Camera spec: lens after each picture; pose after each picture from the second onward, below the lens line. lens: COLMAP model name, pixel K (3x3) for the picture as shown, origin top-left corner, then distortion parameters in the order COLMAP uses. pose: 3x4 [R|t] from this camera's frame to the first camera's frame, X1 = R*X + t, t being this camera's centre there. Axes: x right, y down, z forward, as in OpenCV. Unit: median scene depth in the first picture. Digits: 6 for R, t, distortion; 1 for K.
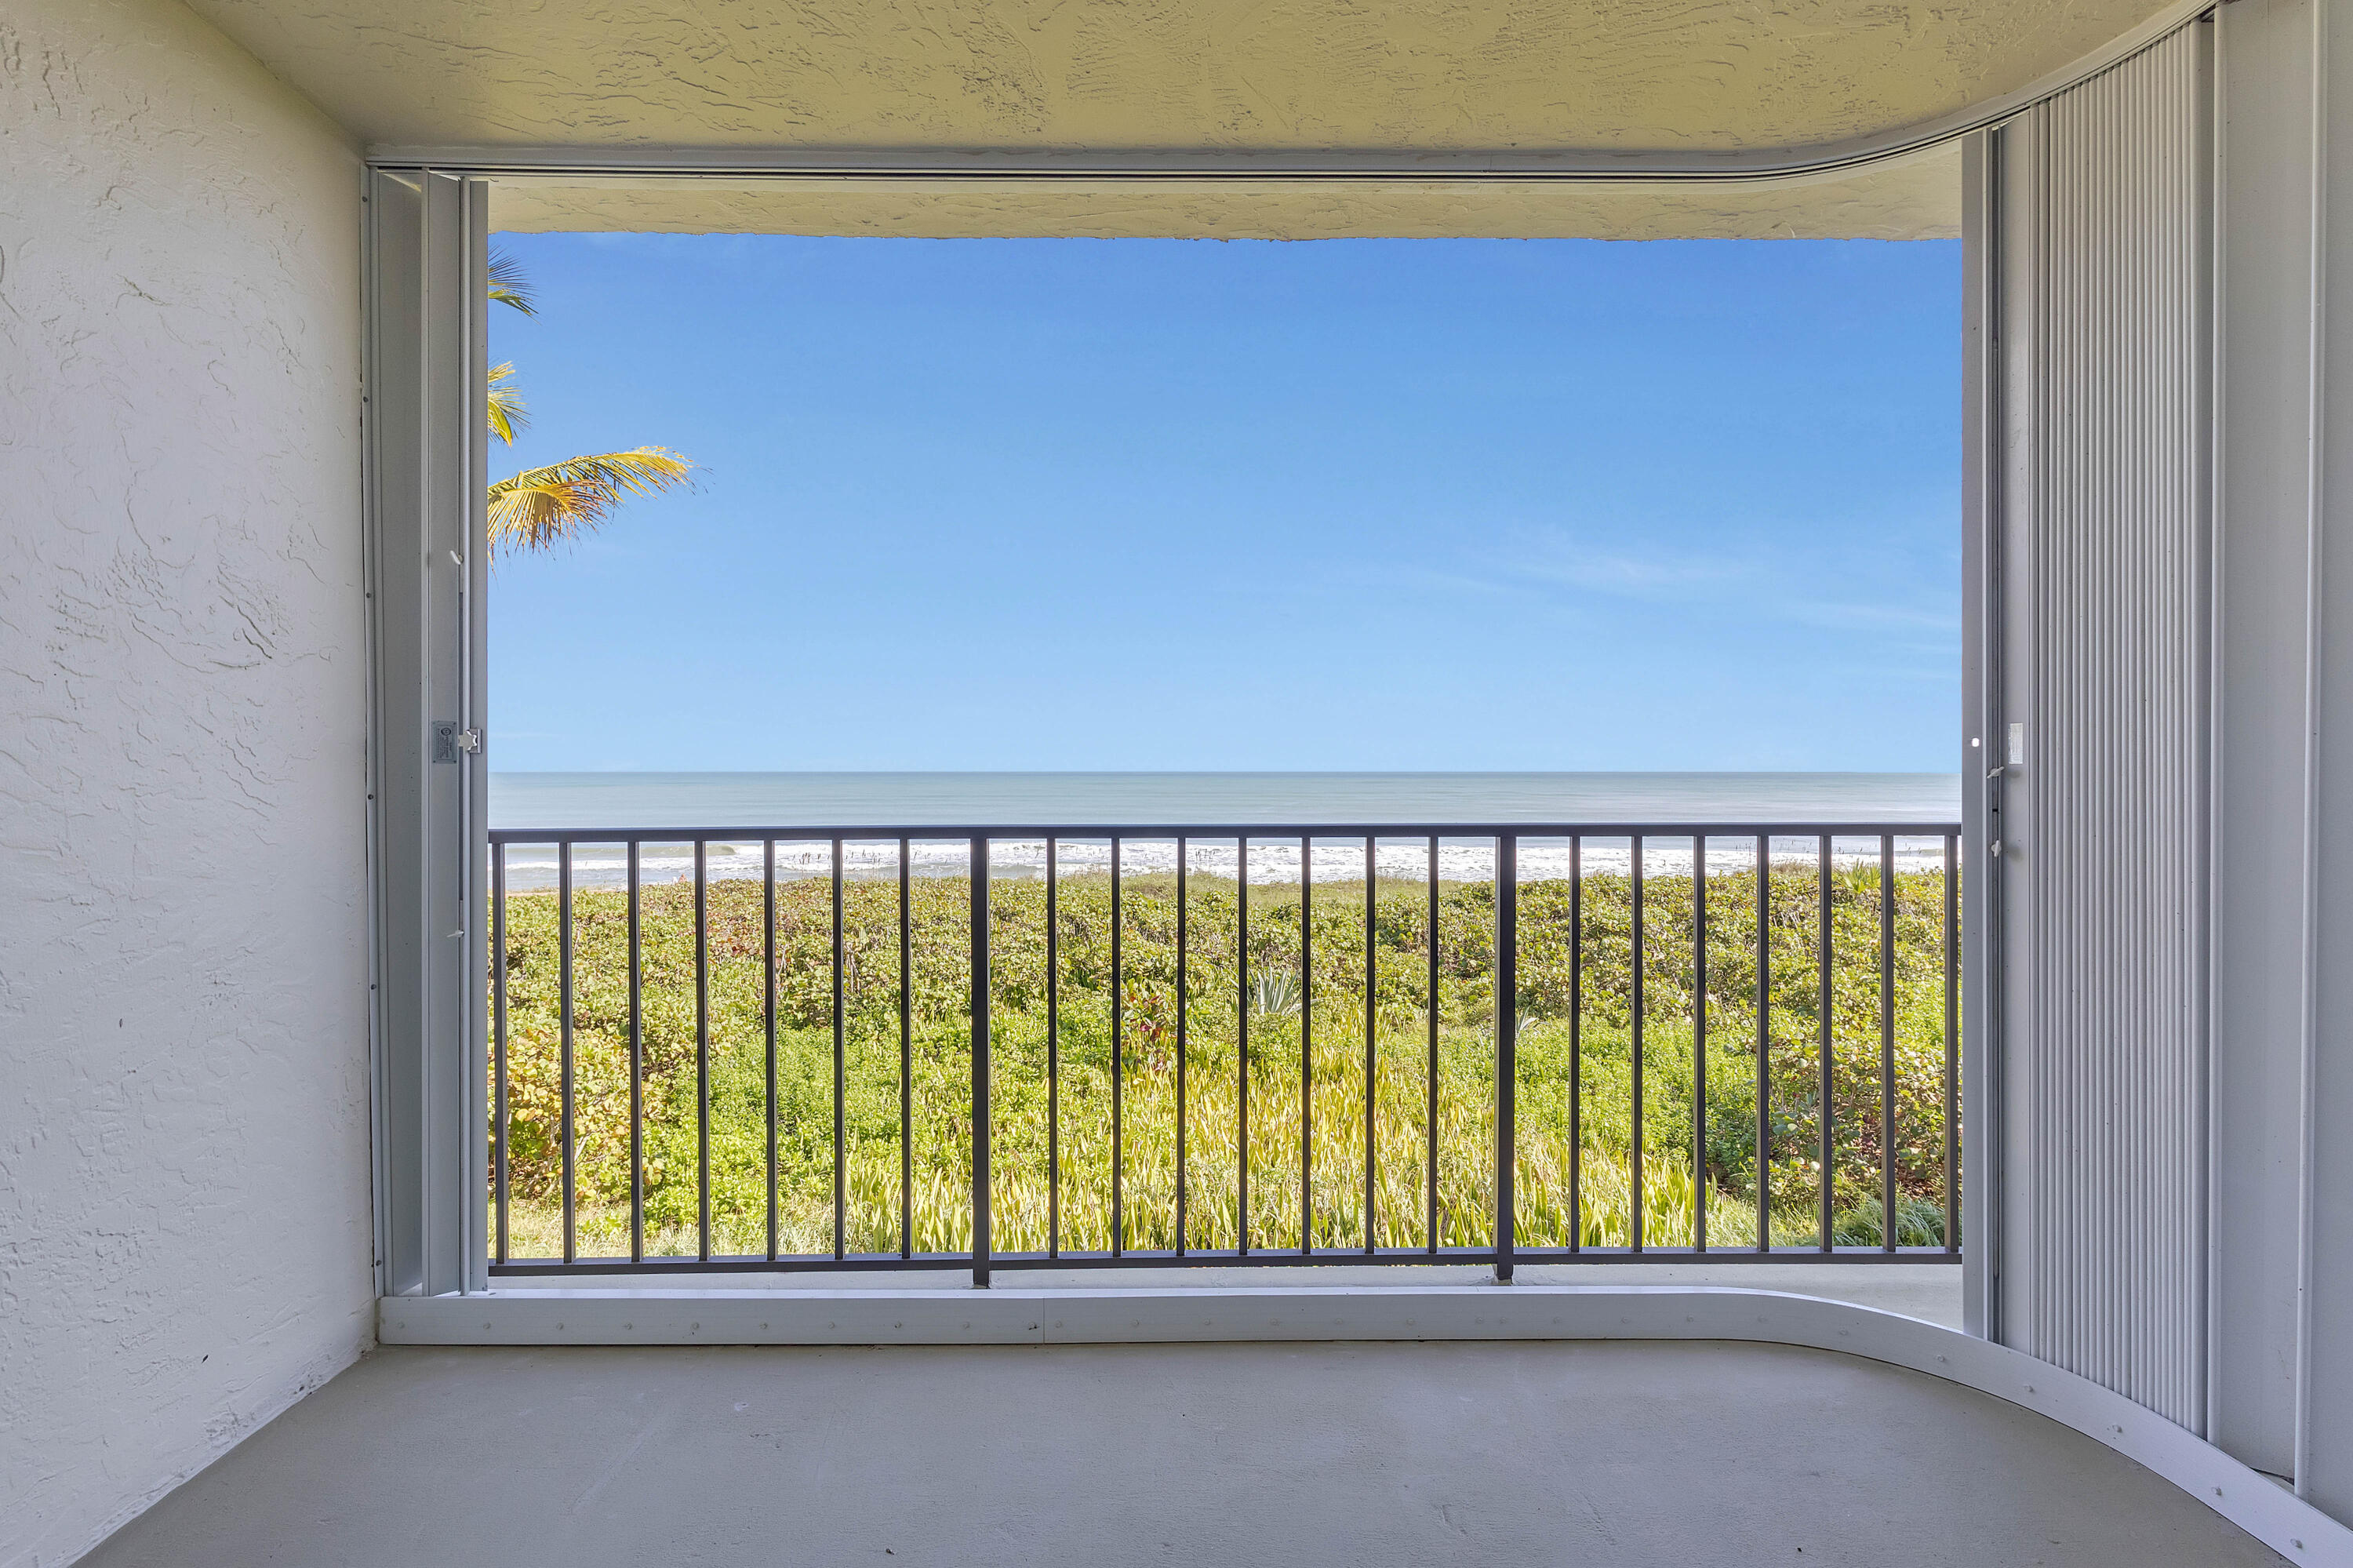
lens RADIAL K [[1145.7, 0, 1150.6], [0, 1145.7, 788.1], [0, 0, 1]] dist [-0.001192, -0.000241]
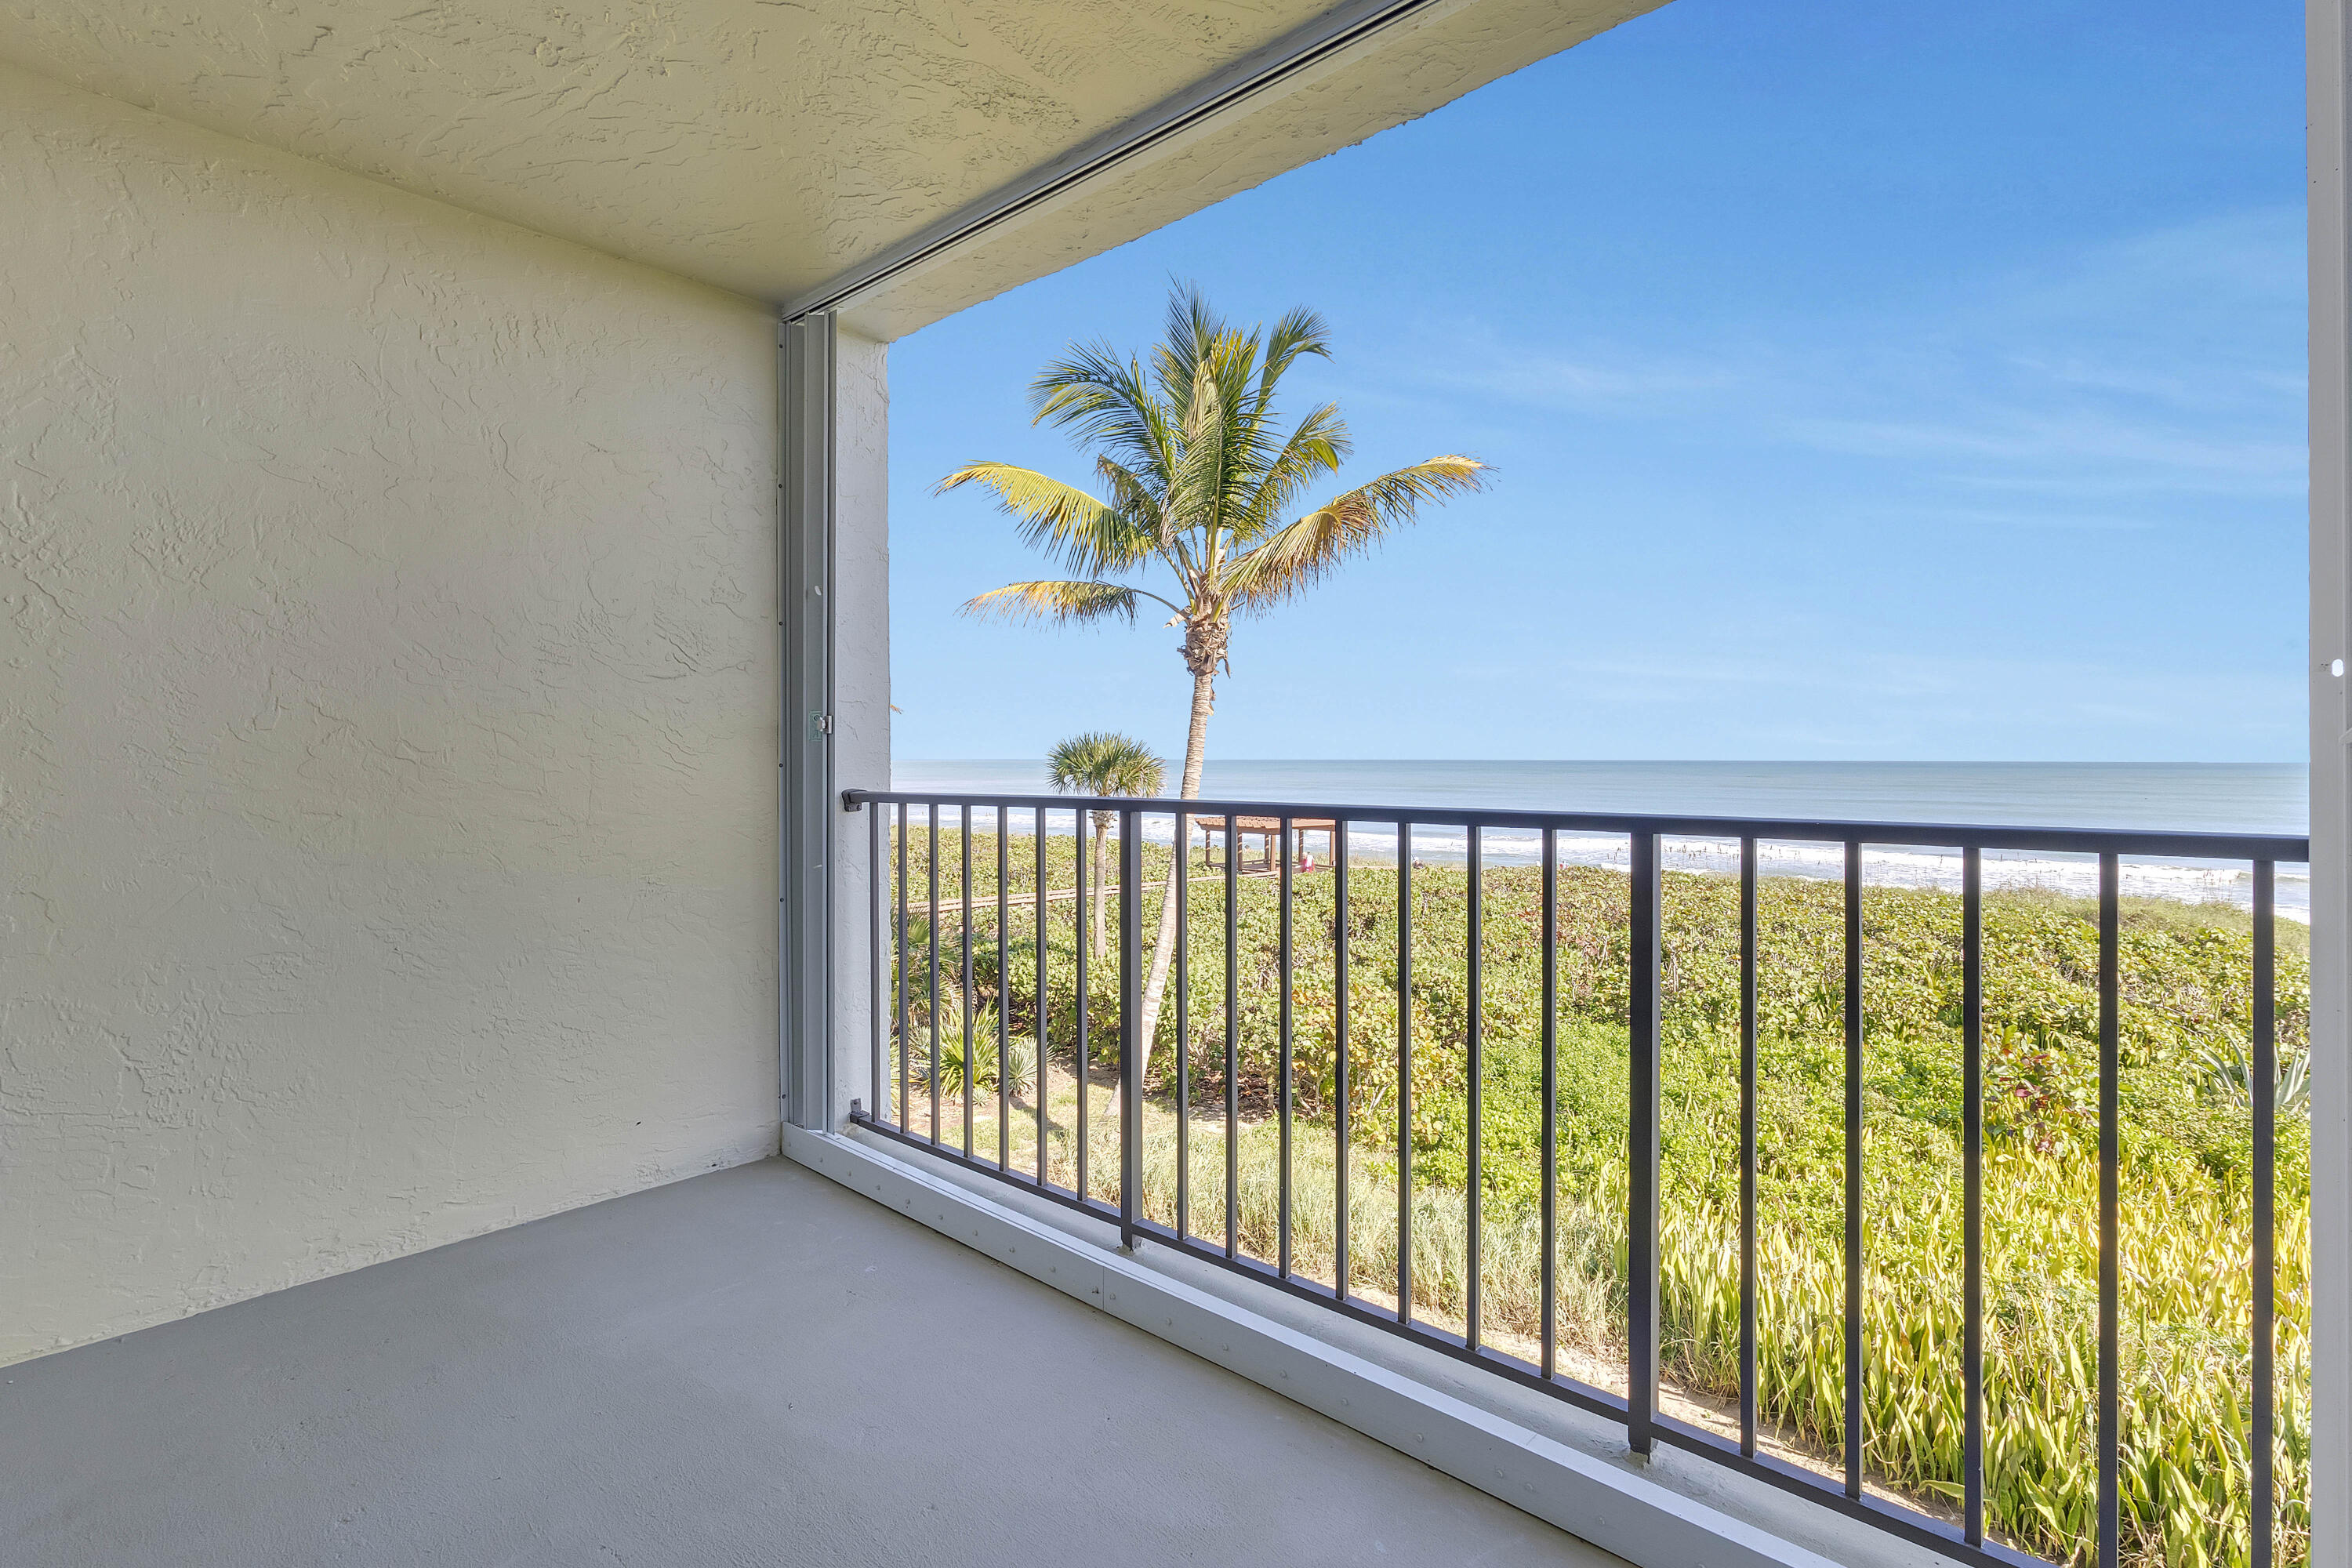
lens RADIAL K [[1138.0, 0, 1177.0], [0, 1138.0, 765.8], [0, 0, 1]] dist [-0.000747, 0.000361]
pose [[0.729997, 0.006569, -0.683419, 0.122578], [-0.013817, 0.999891, -0.005148, 0.001665], [0.683311, 0.013200, 0.730008, 0.058783]]
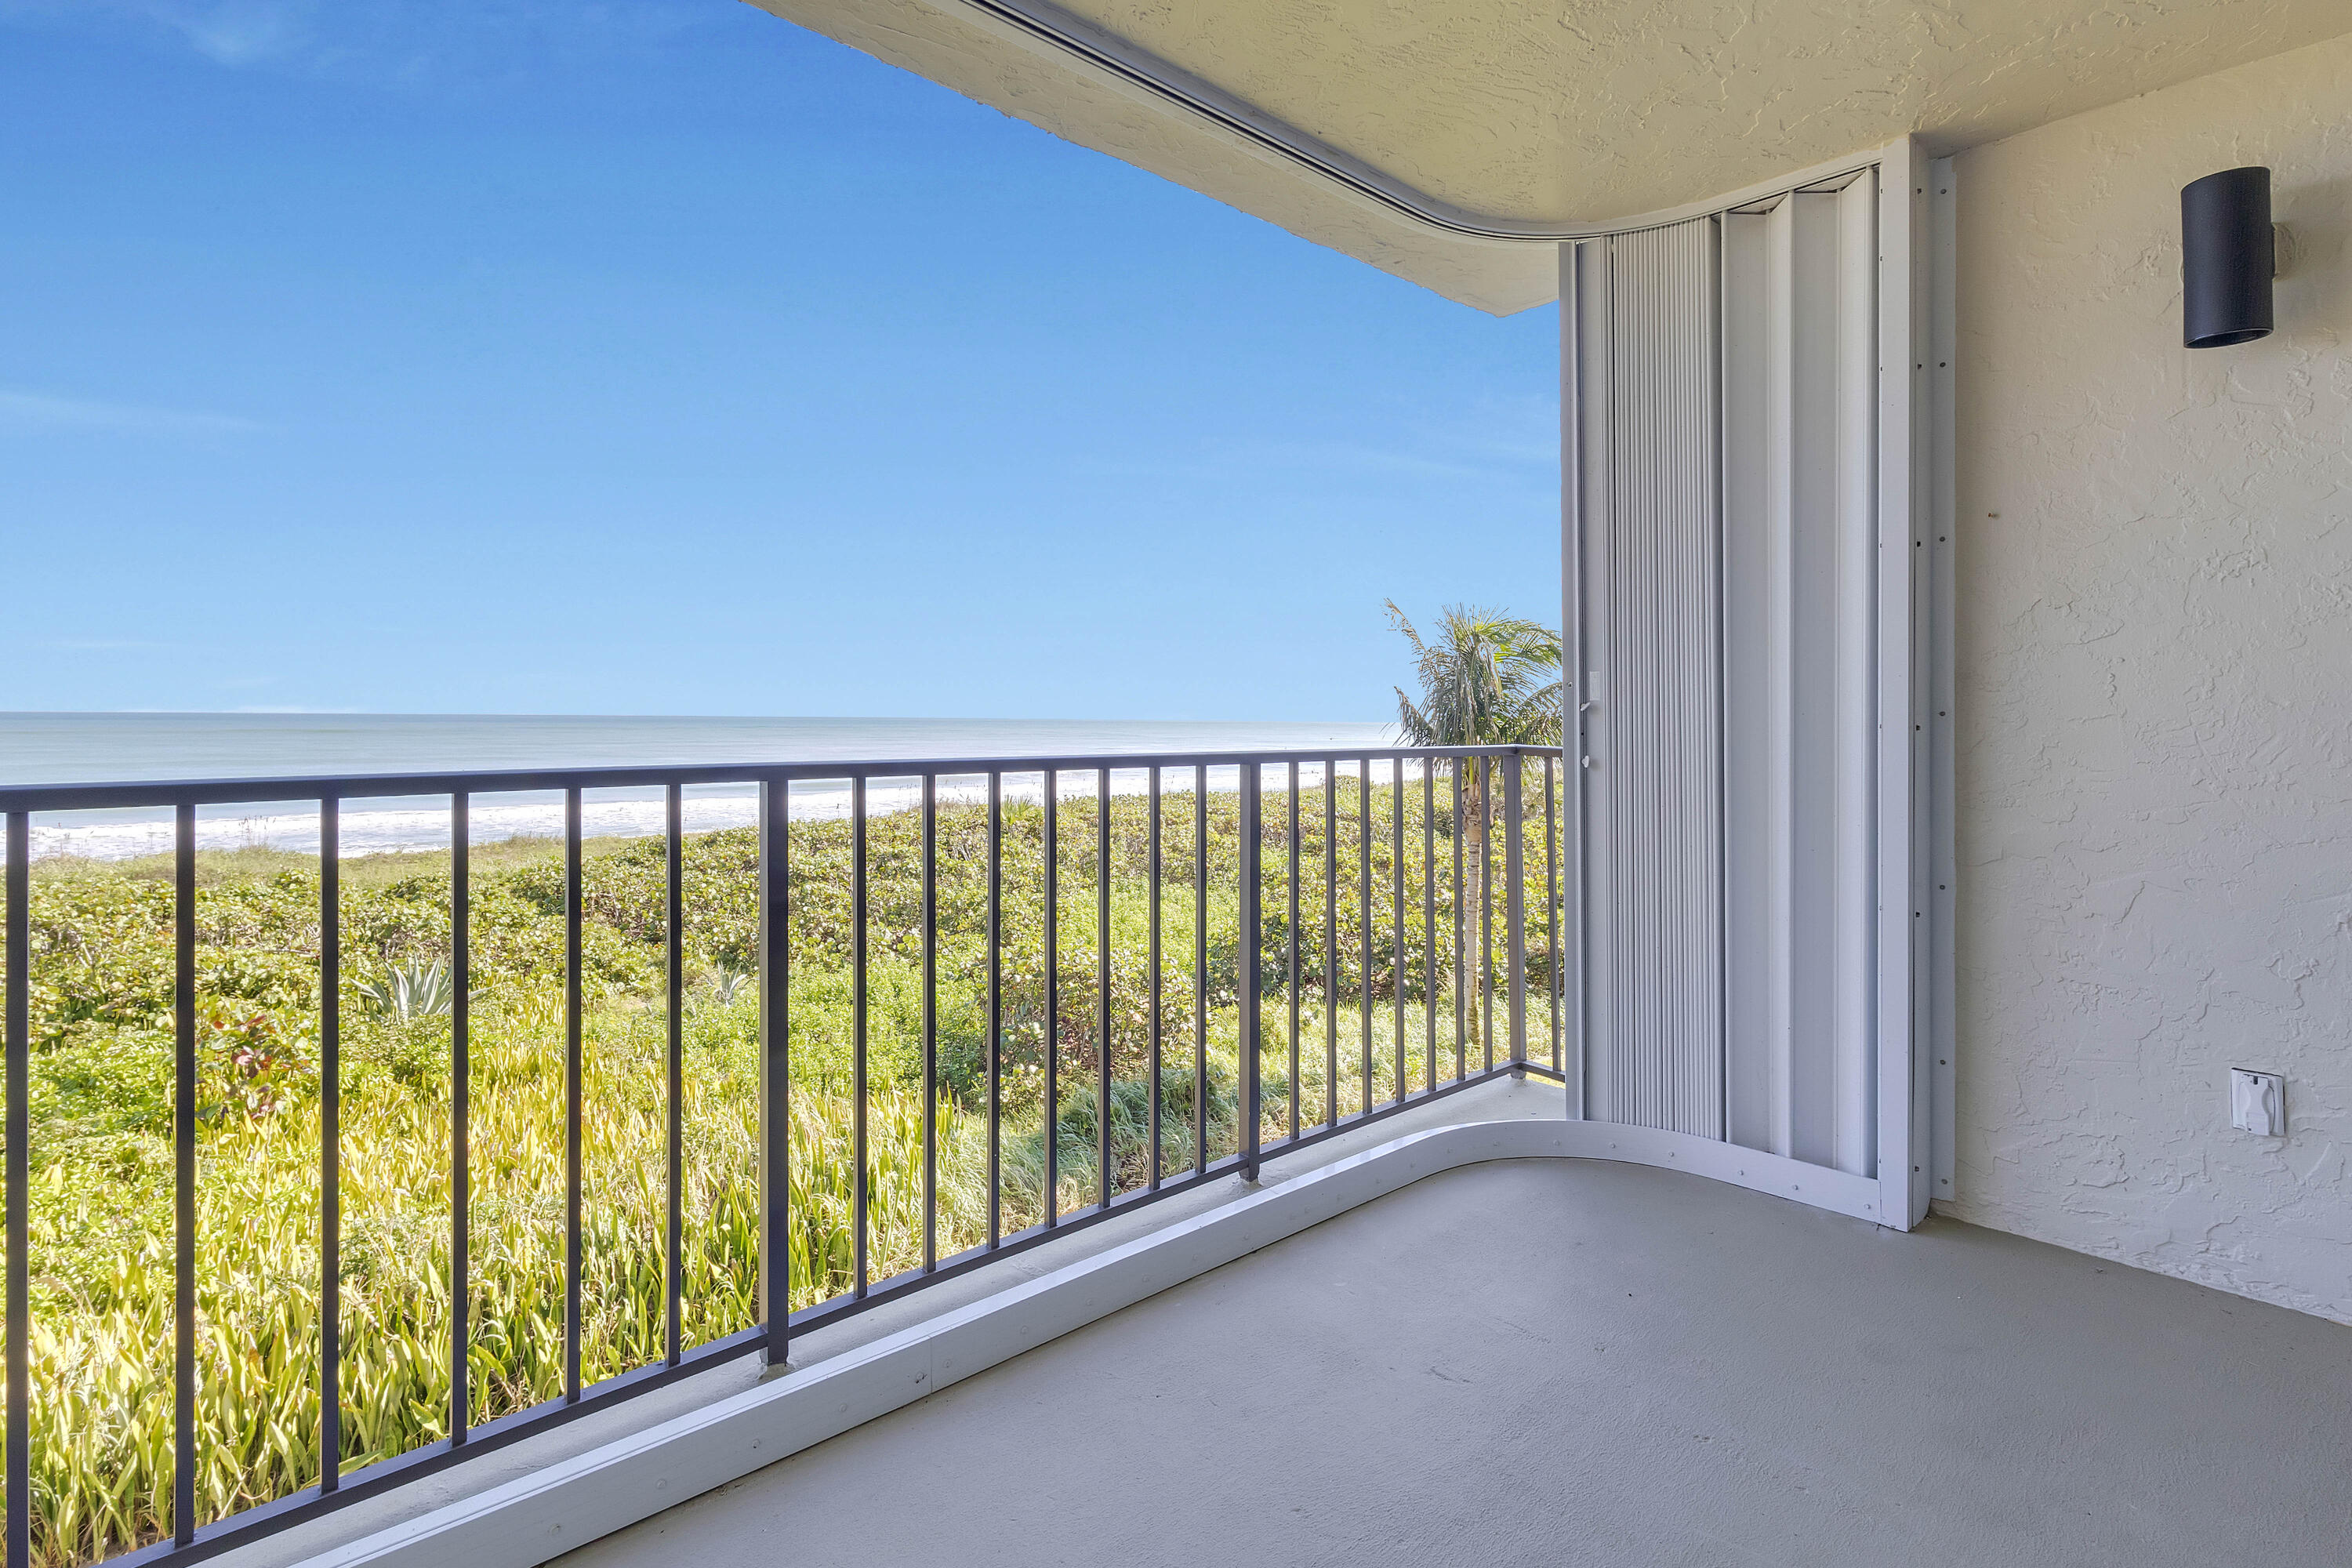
lens RADIAL K [[1213.7, 0, 1177.6], [0, 1213.7, 764.8], [0, 0, 1]] dist [0.000023, 0.000159]
pose [[0.727519, -0.021270, 0.685758, -0.109336], [0.002953, 0.999607, 0.027872, 0.002687], [-0.686081, -0.018253, 0.727296, 0.050068]]
